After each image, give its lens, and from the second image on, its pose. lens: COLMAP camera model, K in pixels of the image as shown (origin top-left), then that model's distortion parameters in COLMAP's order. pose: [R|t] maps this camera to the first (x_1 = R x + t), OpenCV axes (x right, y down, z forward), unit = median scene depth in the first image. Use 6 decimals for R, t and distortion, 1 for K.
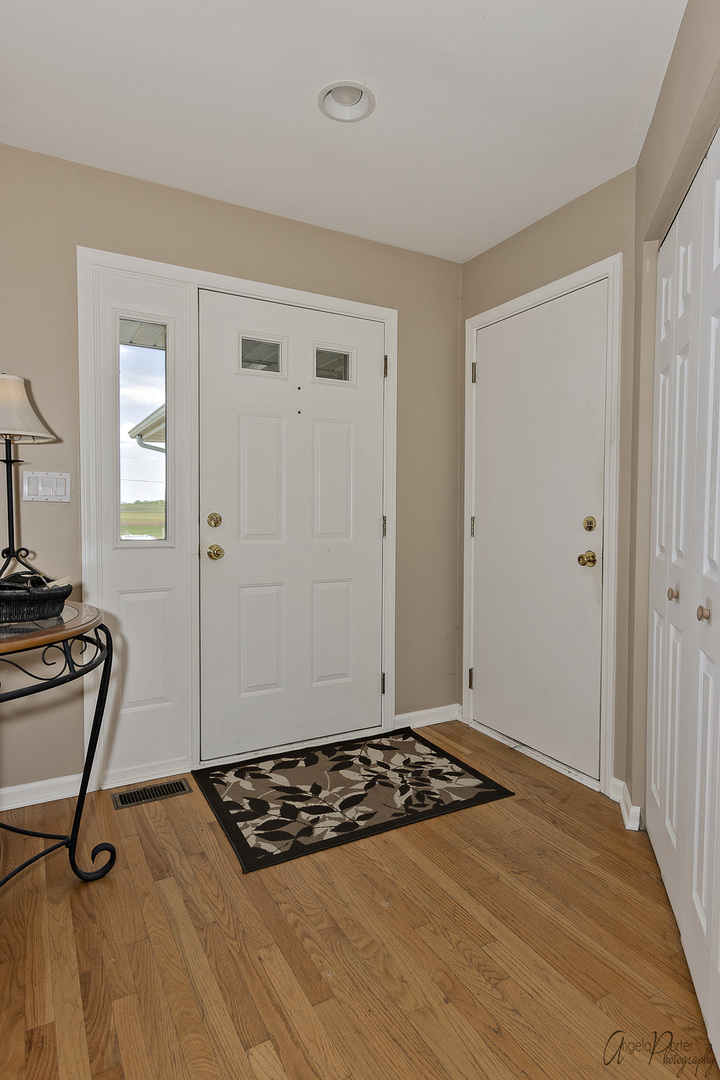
lens RADIAL K [[601.3, 0, 358.5], [0, 601.3, 535.1], [0, 0, 1]] dist [0.000915, -0.000220]
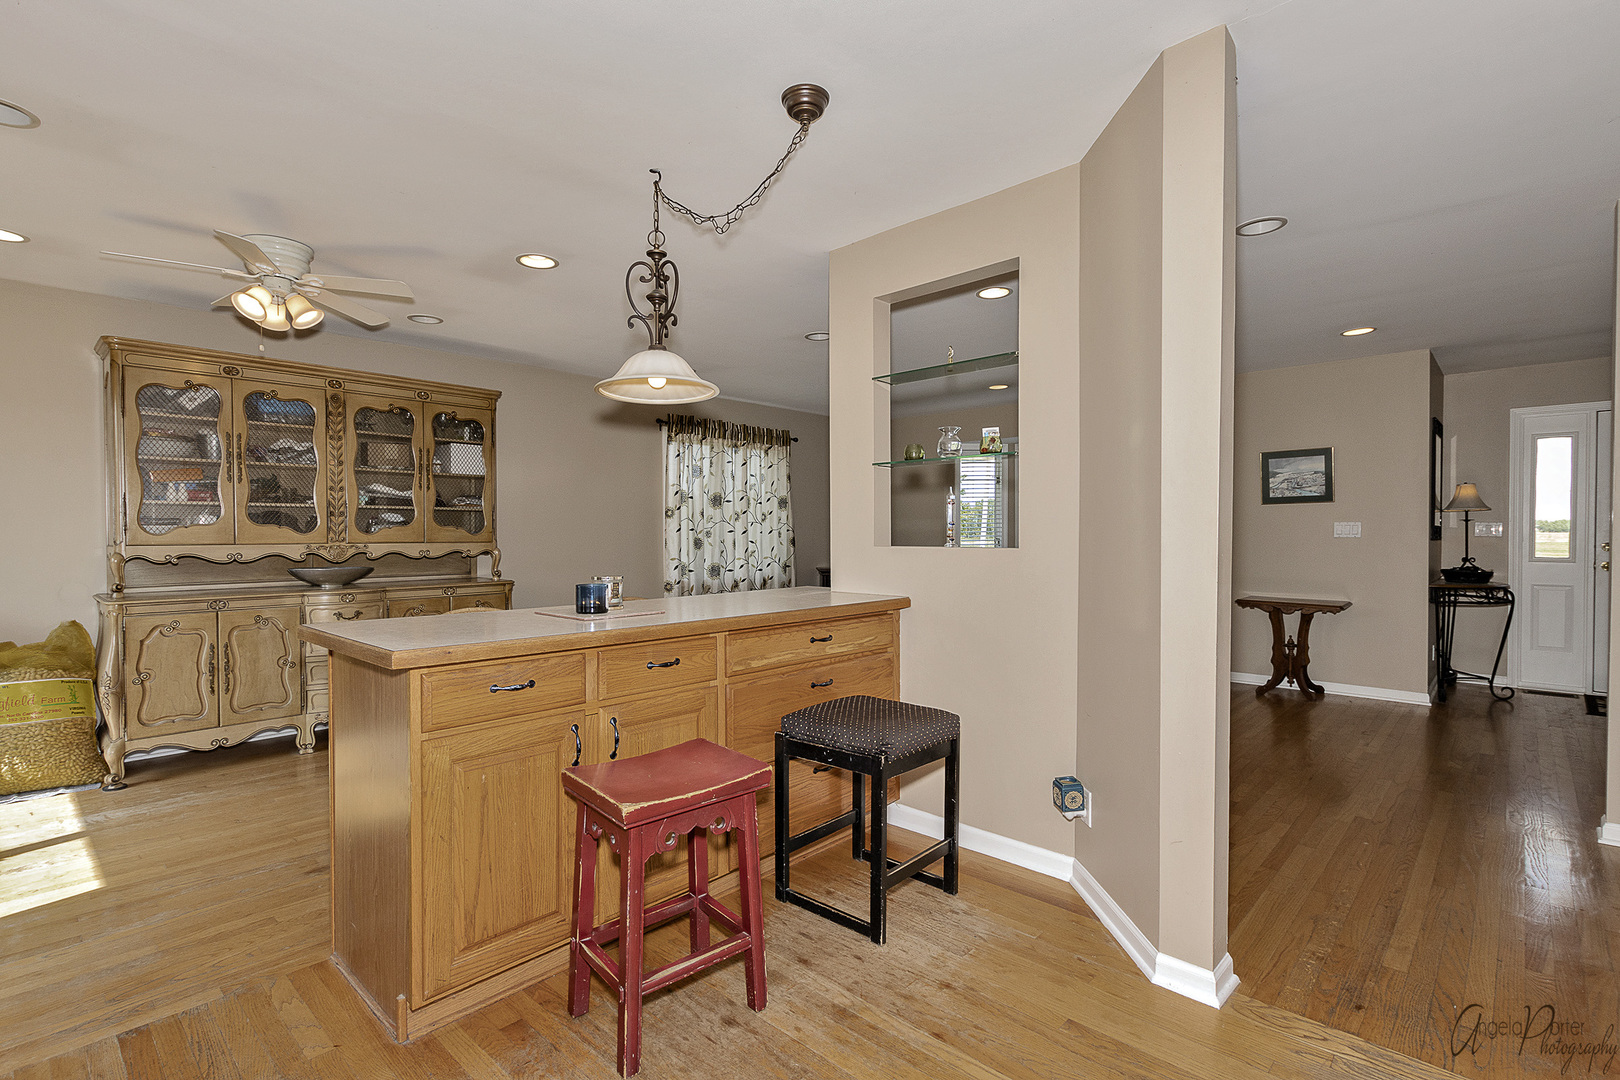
lens RADIAL K [[753.8, 0, 808.8], [0, 753.8, 544.5], [0, 0, 1]] dist [0.010477, -0.005980]
pose [[0.309868, 0.004890, -0.950767, 1.248839], [-0.037214, 0.999283, -0.006988, 0.076393], [0.950051, 0.037547, 0.309828, -2.047354]]
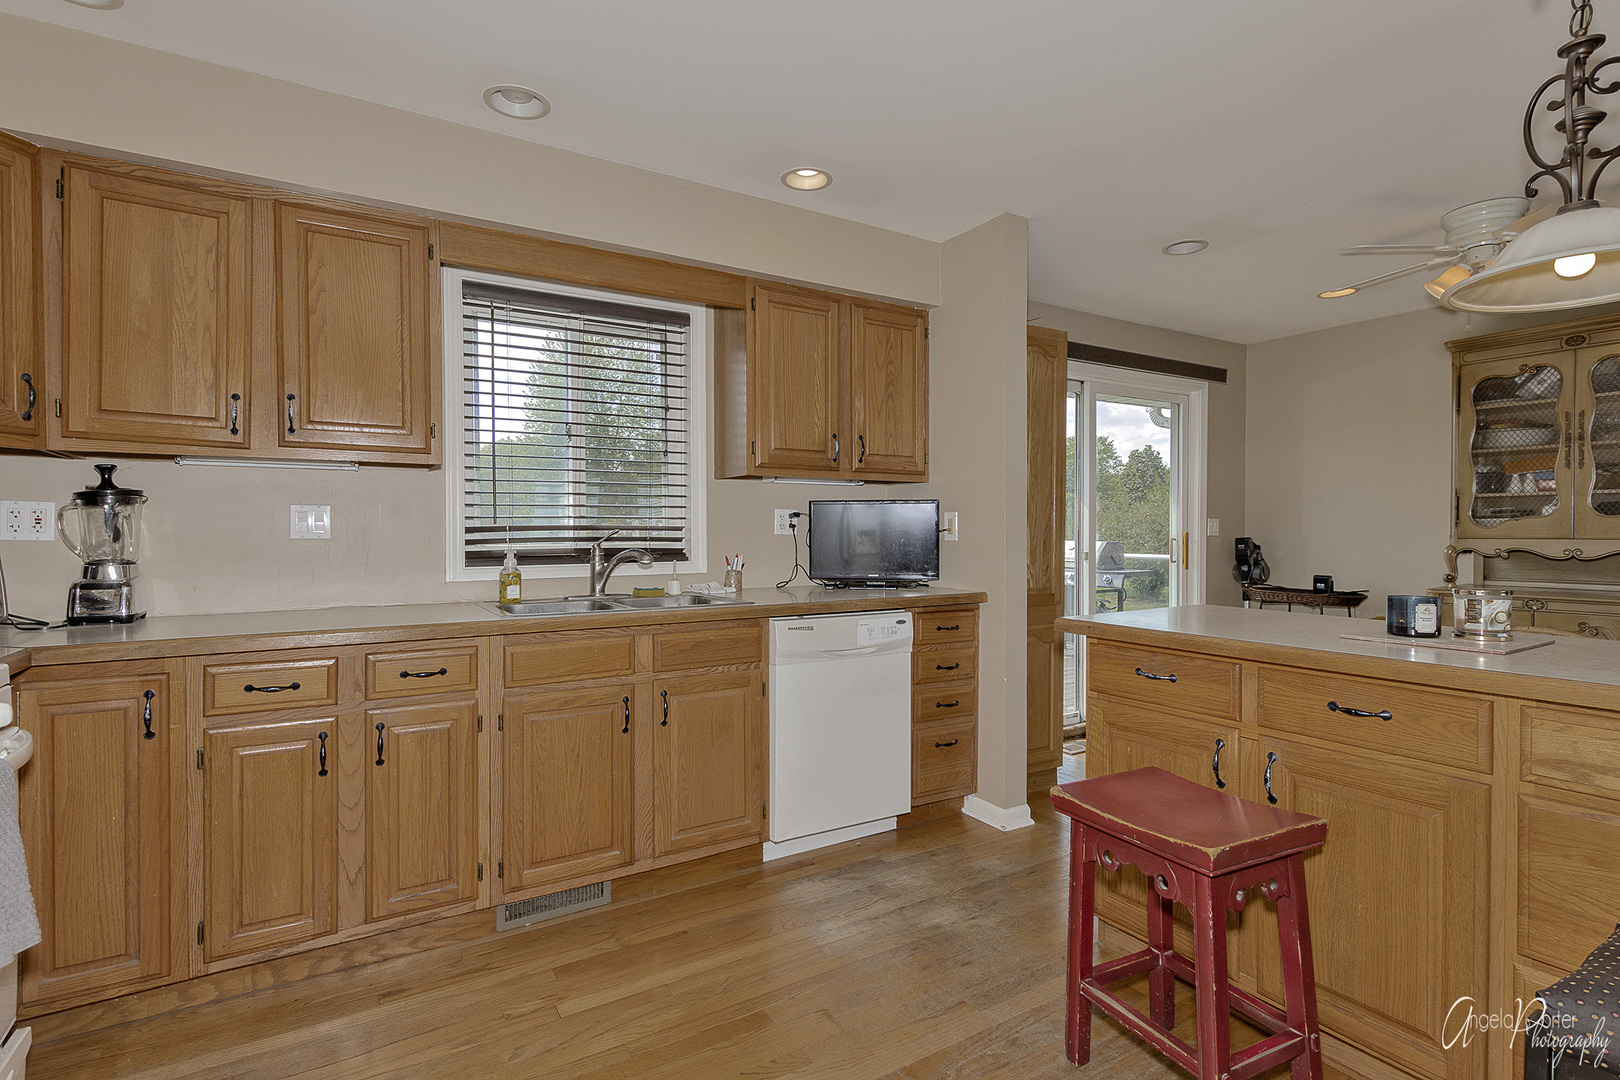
lens RADIAL K [[753.8, 0, 786.1], [0, 753.8, 539.0], [0, 0, 1]] dist [0.010477, -0.005980]
pose [[-0.999438, -0.007399, -0.032701, 0.808698], [-0.009227, 0.998381, 0.056124, 0.040777], [0.032233, 0.056395, -0.997888, -1.258660]]
